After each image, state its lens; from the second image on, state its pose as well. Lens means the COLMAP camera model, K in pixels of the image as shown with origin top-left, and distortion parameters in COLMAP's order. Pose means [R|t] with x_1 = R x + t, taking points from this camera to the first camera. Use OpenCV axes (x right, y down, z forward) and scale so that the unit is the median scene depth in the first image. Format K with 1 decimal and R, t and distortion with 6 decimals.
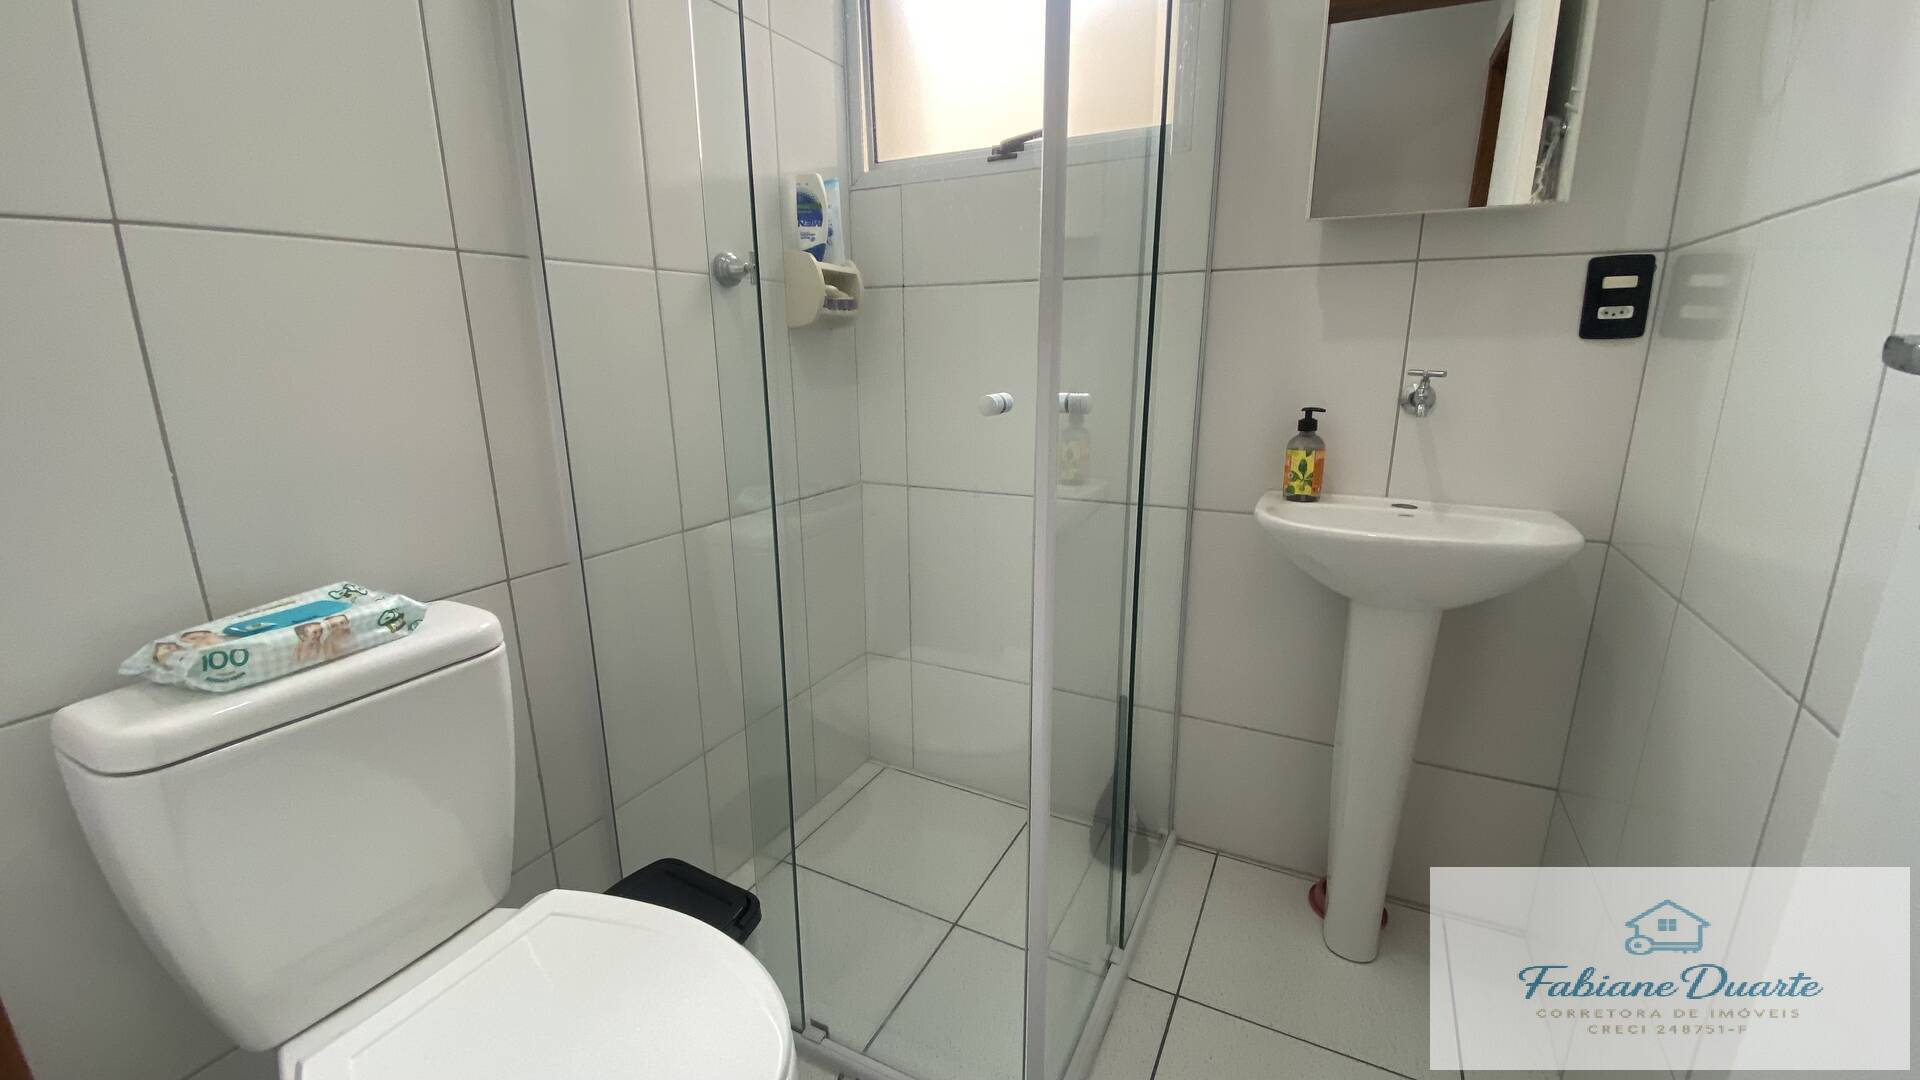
lens RADIAL K [[775.0, 0, 955.0], [0, 775.0, 540.7], [0, 0, 1]] dist [0.046506, -0.033481]
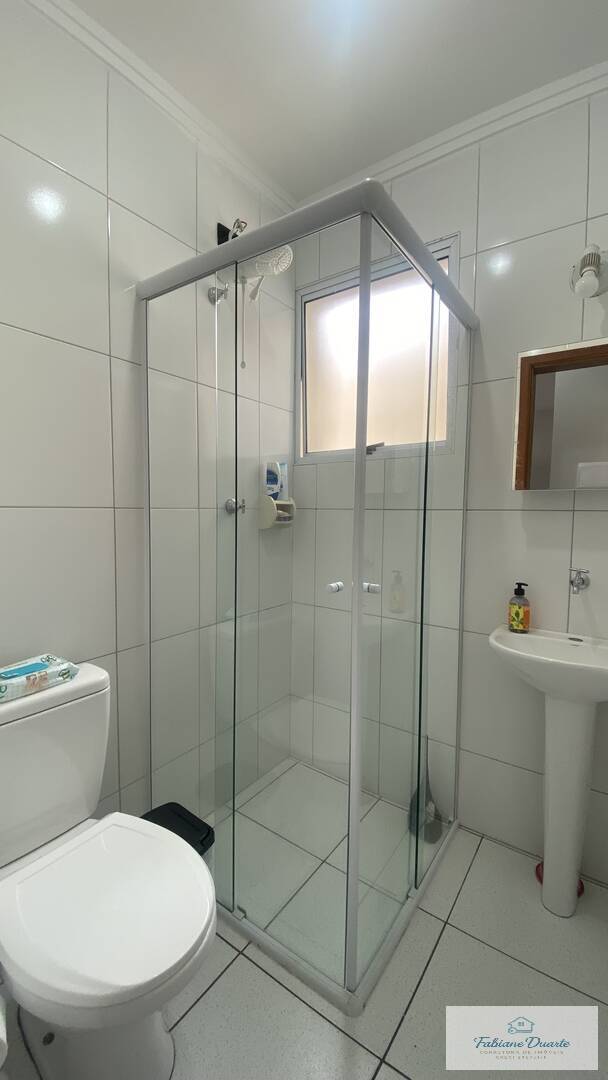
lens RADIAL K [[436.0, 0, 303.7], [0, 436.0, 542.9], [0, 0, 1]] dist [0.046506, -0.033481]
pose [[0.989186, 0.029622, -0.143646, 0.086125], [-0.054204, 0.983889, -0.170367, -0.056148], [0.136285, 0.176311, 0.974854, -0.133191]]
